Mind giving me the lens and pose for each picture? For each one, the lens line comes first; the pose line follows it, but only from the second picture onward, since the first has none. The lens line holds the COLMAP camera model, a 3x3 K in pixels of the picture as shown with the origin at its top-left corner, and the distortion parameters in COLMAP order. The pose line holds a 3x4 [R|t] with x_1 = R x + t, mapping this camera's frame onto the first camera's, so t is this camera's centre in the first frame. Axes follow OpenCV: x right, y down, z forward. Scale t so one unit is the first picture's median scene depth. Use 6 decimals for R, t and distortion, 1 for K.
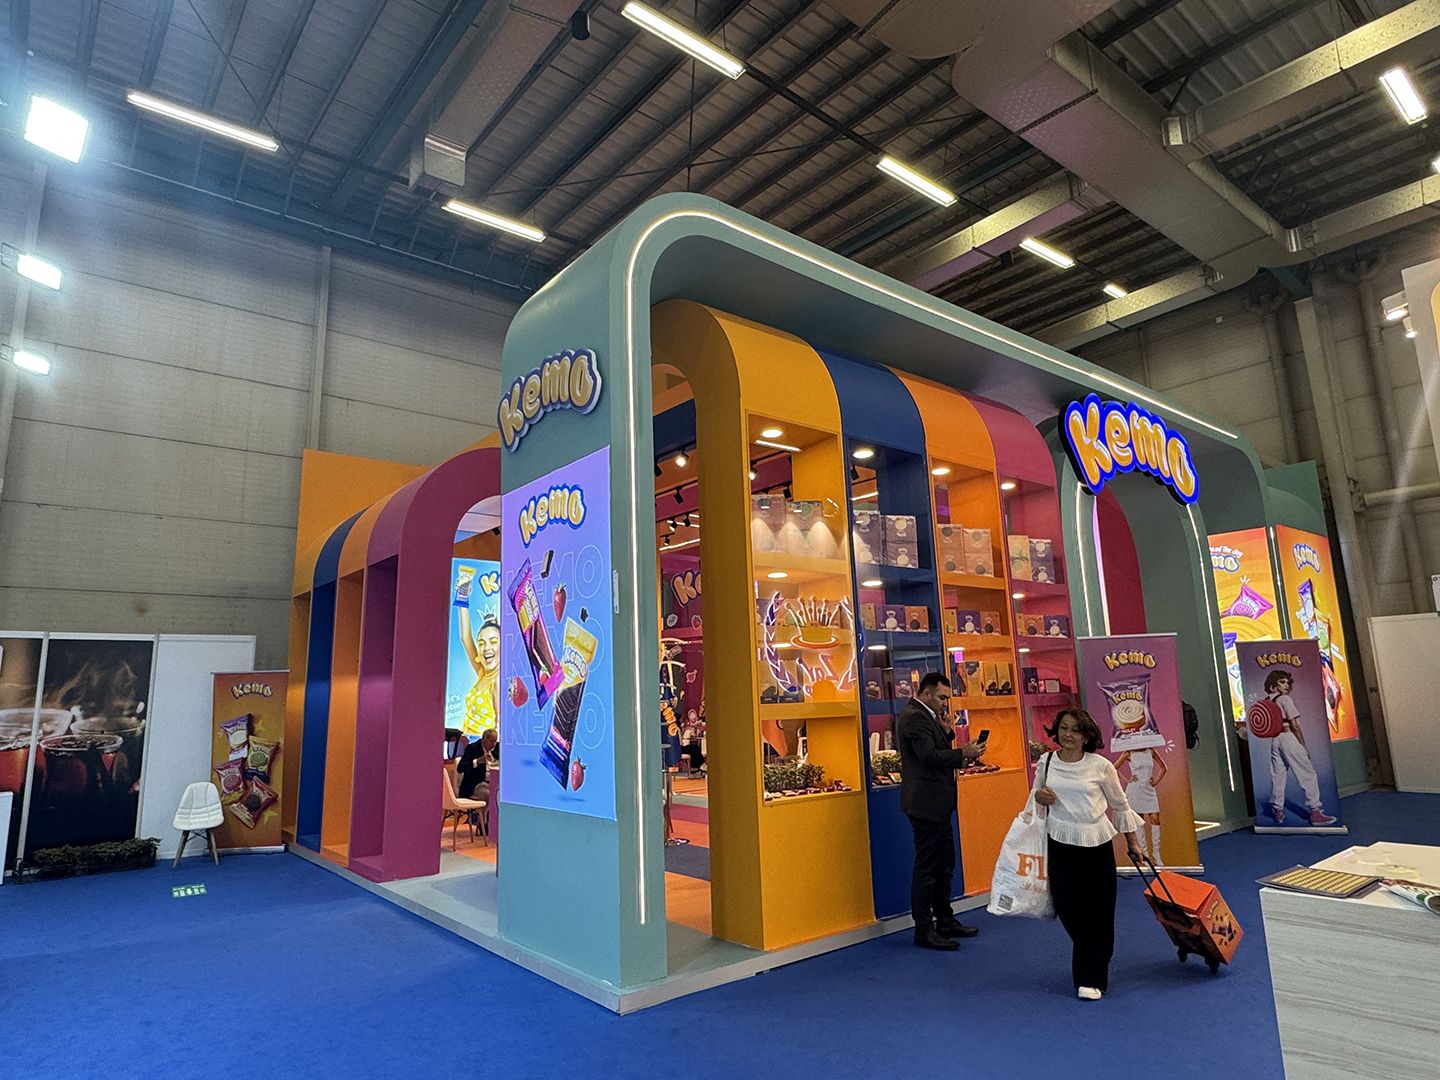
lens RADIAL K [[850.0, 0, 711.5], [0, 850.0, 534.2], [0, 0, 1]] dist [-0.007942, 0.004754]
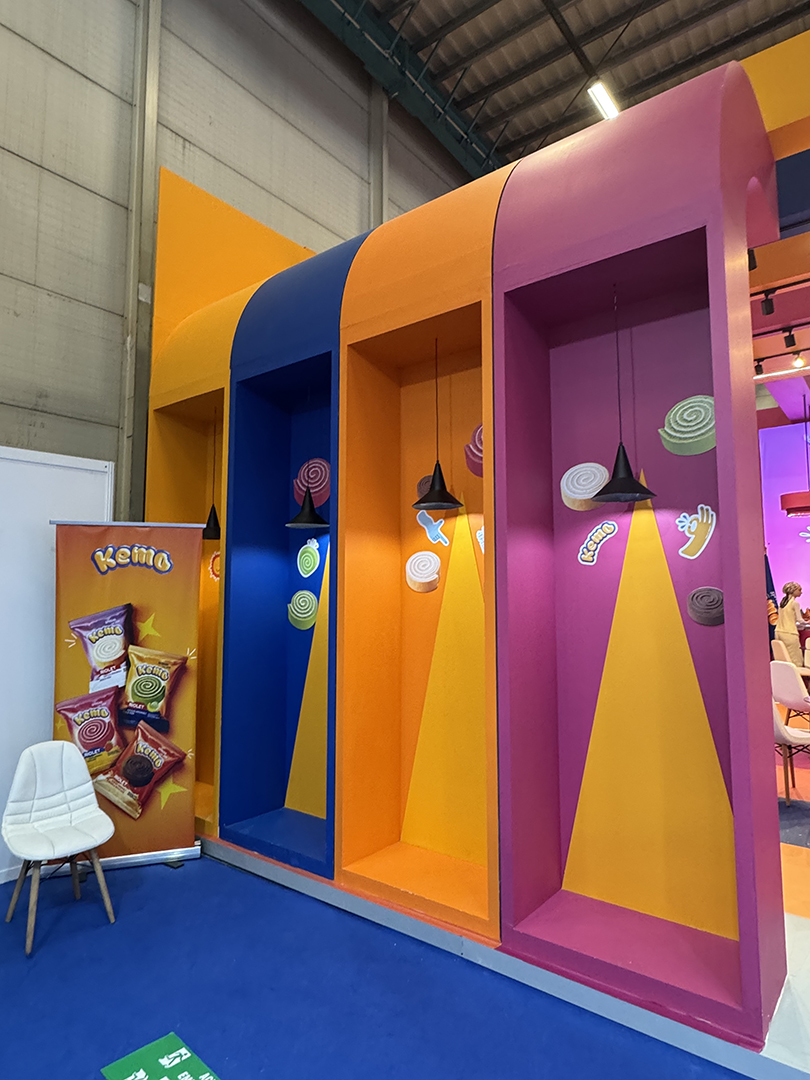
lens RADIAL K [[637.5, 0, 397.7], [0, 637.5, 530.9], [0, 0, 1]] dist [-0.007942, 0.004754]
pose [[0.973930, 0.043415, 0.222655, -0.474999], [-0.062606, 0.994838, 0.079865, 0.125797], [-0.218038, -0.091723, 0.971620, 0.590454]]
